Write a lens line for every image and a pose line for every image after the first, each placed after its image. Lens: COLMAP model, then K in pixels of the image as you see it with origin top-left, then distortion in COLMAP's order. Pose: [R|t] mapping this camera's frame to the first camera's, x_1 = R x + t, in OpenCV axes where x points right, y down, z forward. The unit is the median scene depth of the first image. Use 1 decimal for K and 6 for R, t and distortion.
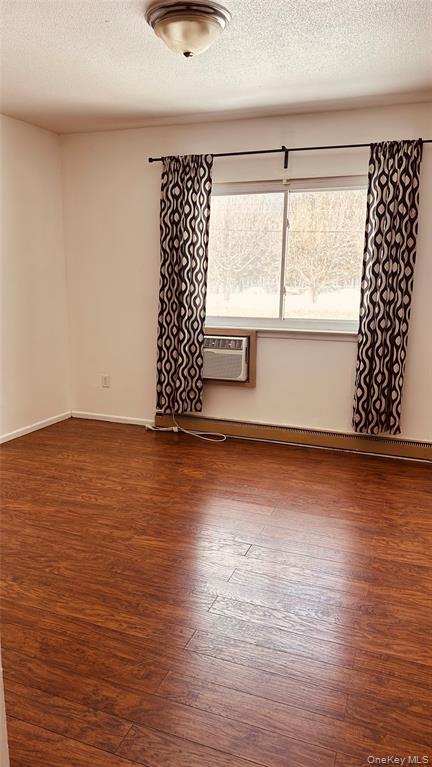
lens RADIAL K [[538.9, 0, 213.9], [0, 538.9, 381.9], [0, 0, 1]] dist [0.049920, -0.047440]
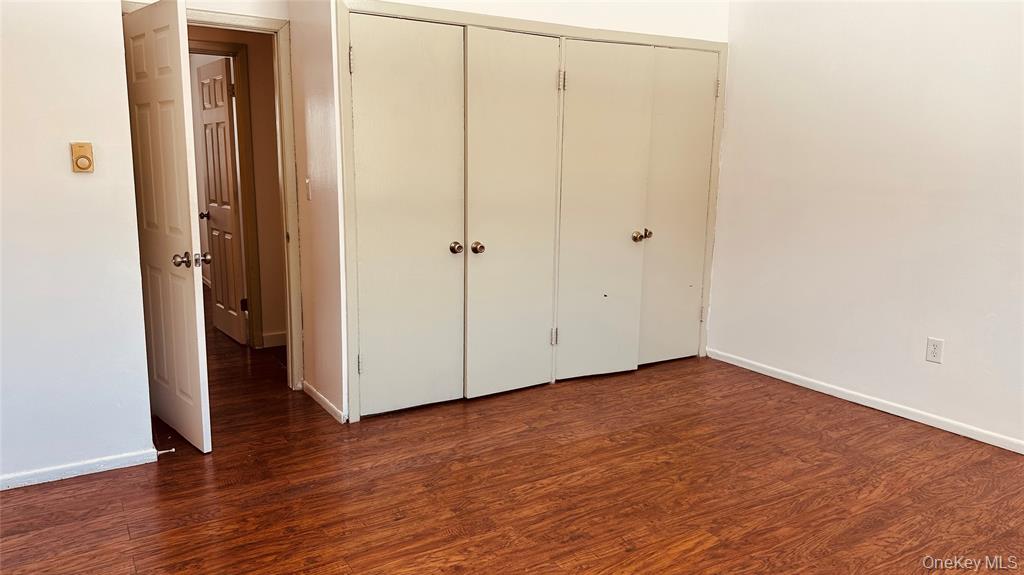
lens RADIAL K [[719.5, 0, 510.7], [0, 719.5, 289.0], [0, 0, 1]] dist [0.049920, -0.047440]
pose [[-0.616125, 0.112224, -0.779612, 0.742761], [-0.165953, 0.949083, 0.267772, -0.224623], [0.769967, 0.294360, -0.566130, 1.330937]]
